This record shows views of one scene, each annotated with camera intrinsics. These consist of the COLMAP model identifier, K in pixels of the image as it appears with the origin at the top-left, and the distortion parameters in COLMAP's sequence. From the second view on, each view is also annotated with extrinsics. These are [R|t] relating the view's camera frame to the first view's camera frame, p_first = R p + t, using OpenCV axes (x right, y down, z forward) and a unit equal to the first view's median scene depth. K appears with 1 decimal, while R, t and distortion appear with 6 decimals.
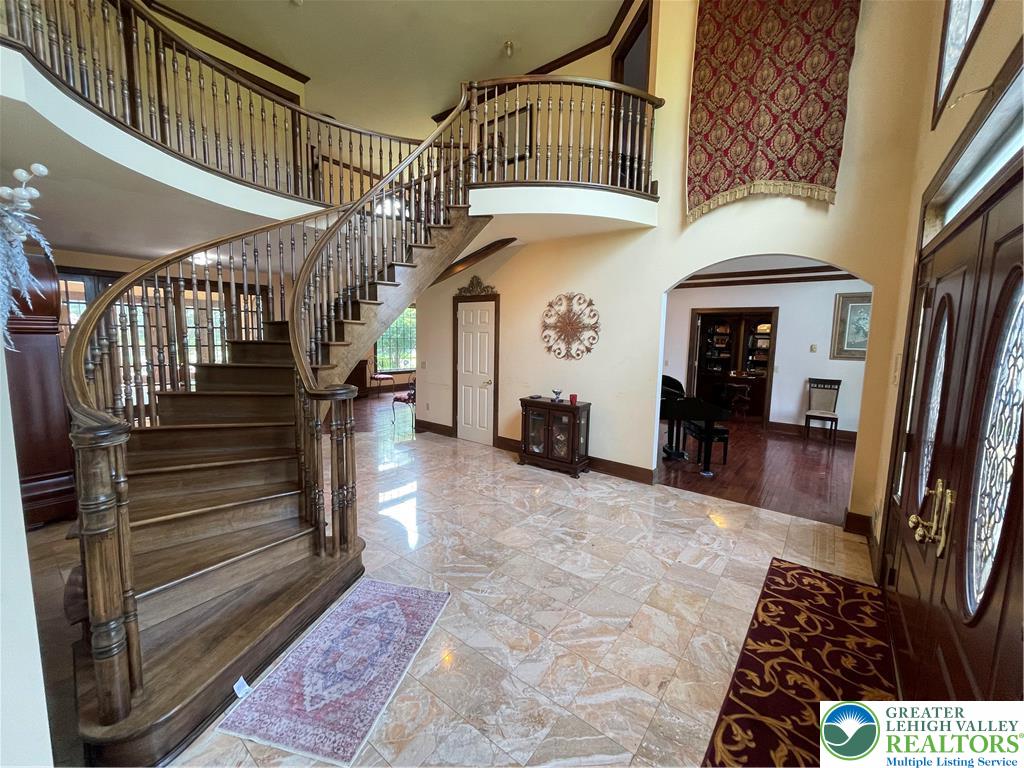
lens RADIAL K [[415.8, 0, 511.4], [0, 415.8, 380.9], [0, 0, 1]] dist [0.001198, 0.000276]
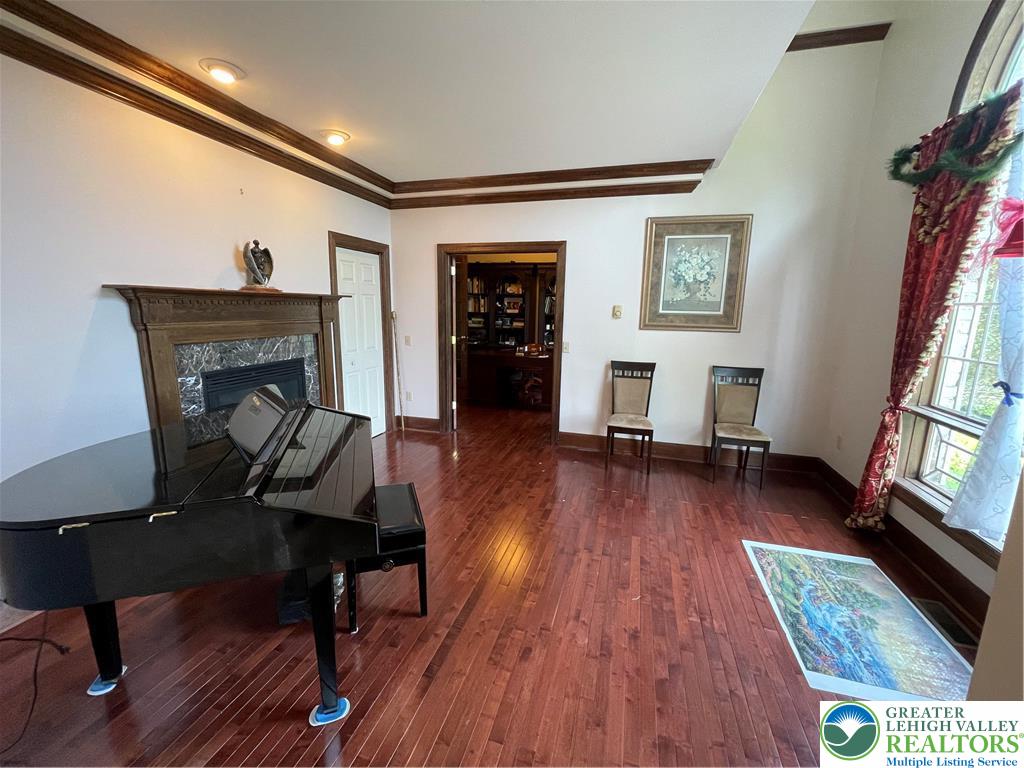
lens RADIAL K [[415.8, 0, 512.8], [0, 415.8, 382.9], [0, 0, 1]] dist [0.001198, 0.000276]
pose [[0.930809, -0.069140, 0.358908, 0.362211], [0.041173, 0.995530, 0.084999, -0.033433], [-0.363180, -0.064341, 0.929495, 0.487717]]
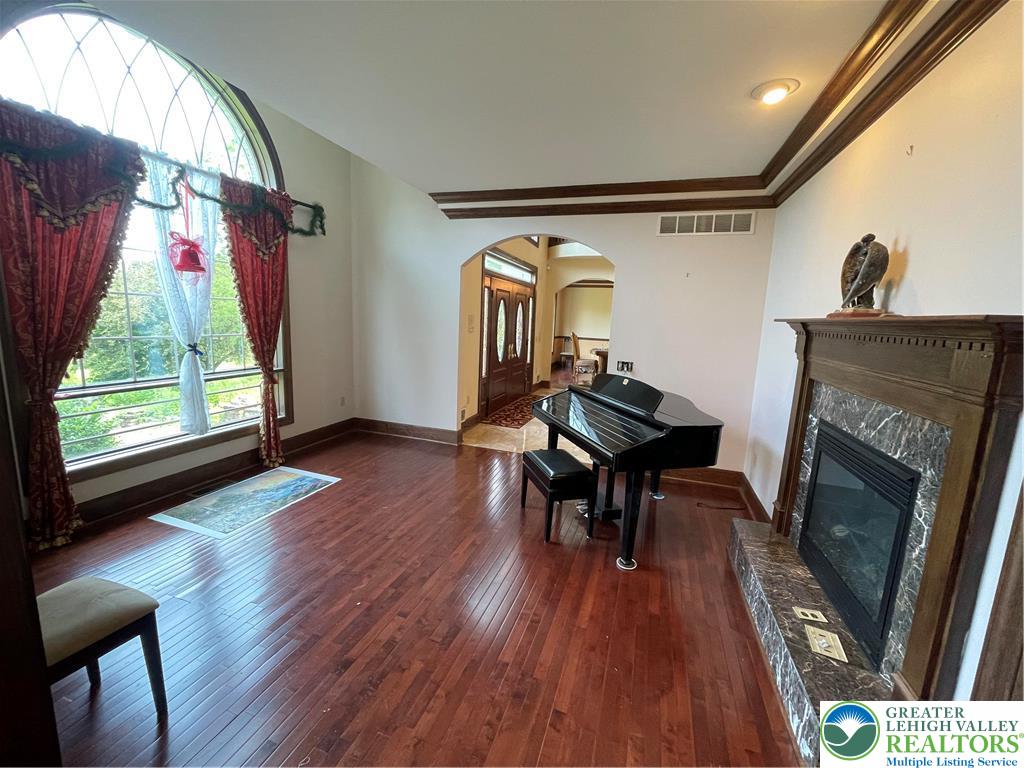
lens RADIAL K [[415.8, 0, 511.9], [0, 415.8, 381.4], [0, 0, 1]] dist [0.001198, 0.000276]
pose [[-0.942860, -0.003647, -0.333170, 0.571114], [-0.093919, 0.962302, 0.255254, -0.109974], [0.319680, 0.271960, -0.907658, 1.168249]]
